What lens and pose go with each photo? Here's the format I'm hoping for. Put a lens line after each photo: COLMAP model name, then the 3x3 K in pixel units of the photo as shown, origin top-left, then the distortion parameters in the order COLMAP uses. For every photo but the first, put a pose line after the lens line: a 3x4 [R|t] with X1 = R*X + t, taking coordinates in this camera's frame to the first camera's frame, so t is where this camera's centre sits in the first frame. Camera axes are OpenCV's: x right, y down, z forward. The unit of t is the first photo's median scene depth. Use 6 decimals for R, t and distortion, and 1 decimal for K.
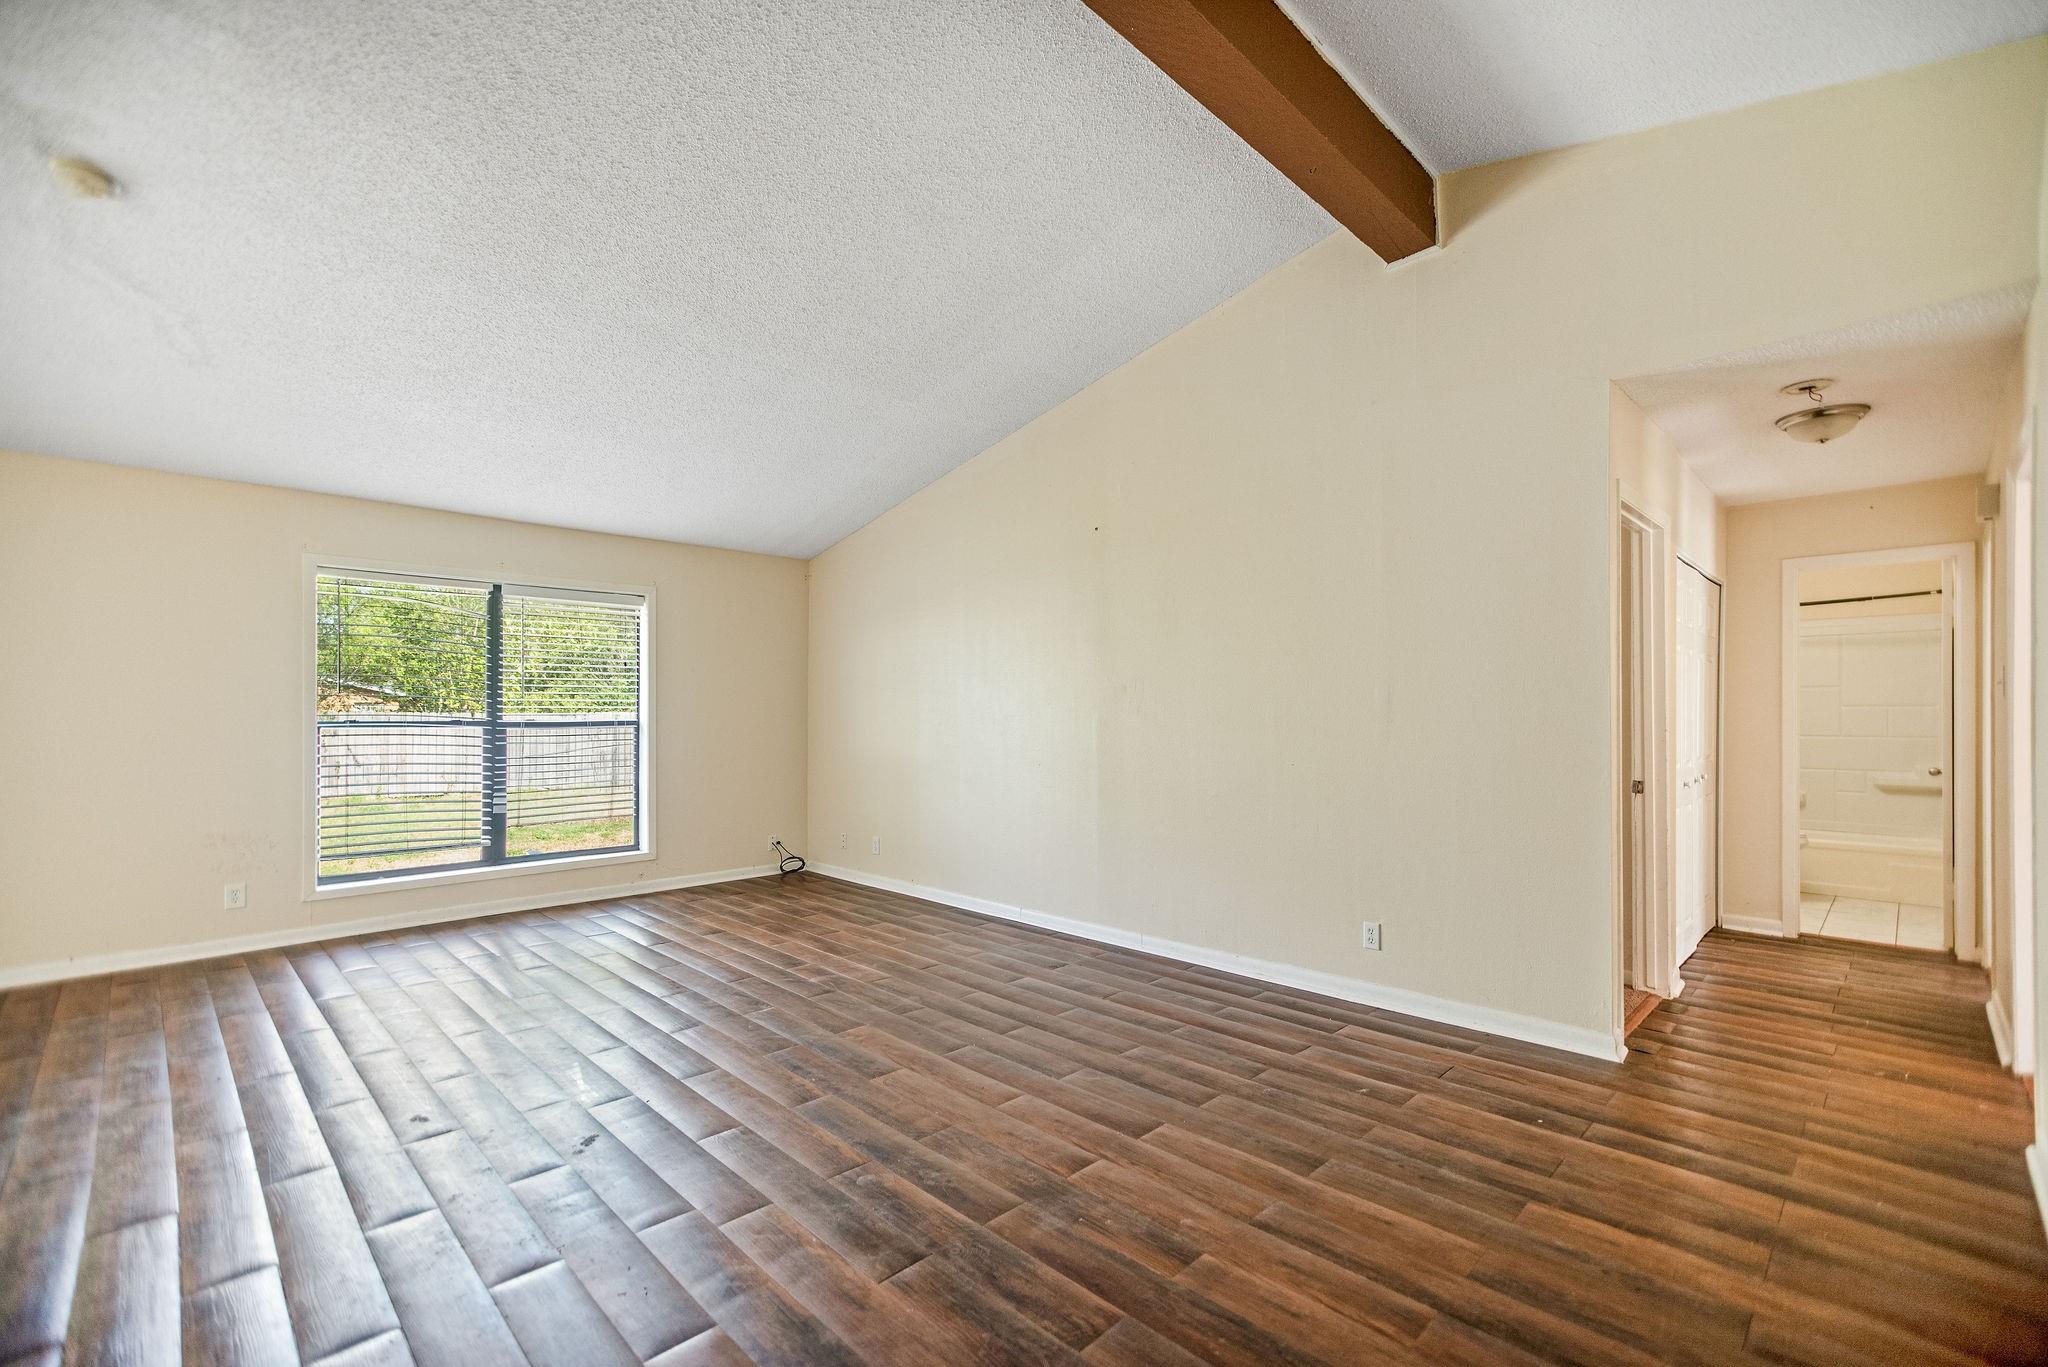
lens RADIAL K [[879.4, 0, 1021.3], [0, 879.4, 703.4], [0, 0, 1]] dist [0.000760, 0.000465]
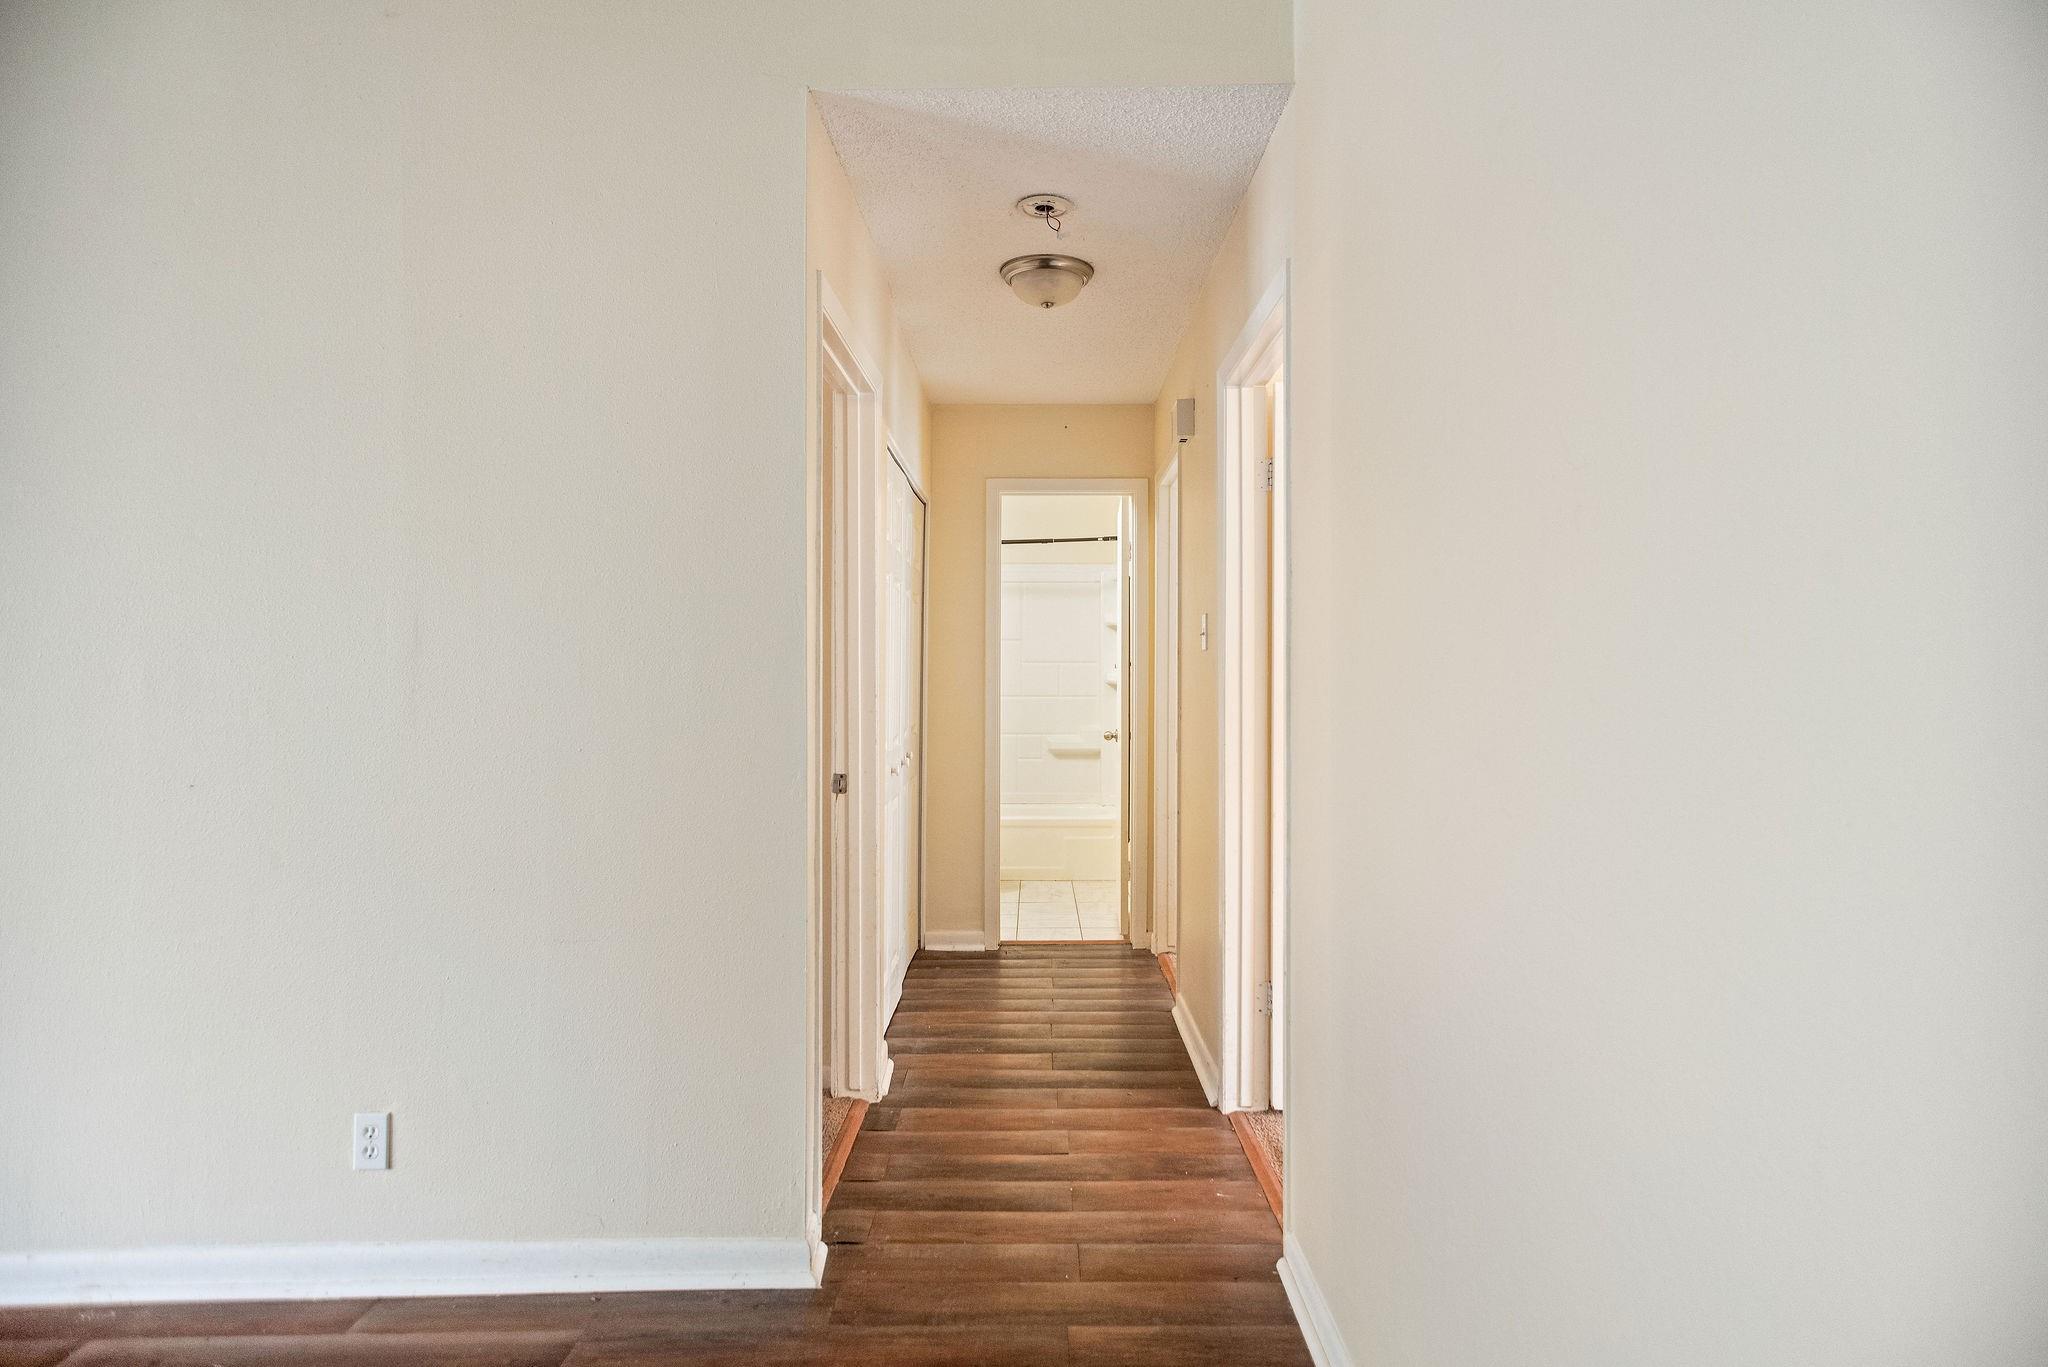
lens RADIAL K [[1183.4, 0, 1024.0], [0, 1183.4, 683.5], [0, 0, 1]] dist [0.000116, 0.000632]
pose [[0.713792, -0.006292, 0.700330, 0.189700], [-0.009413, 0.999783, 0.018576, 0.004071], [-0.700295, -0.019852, 0.713578, 0.287590]]
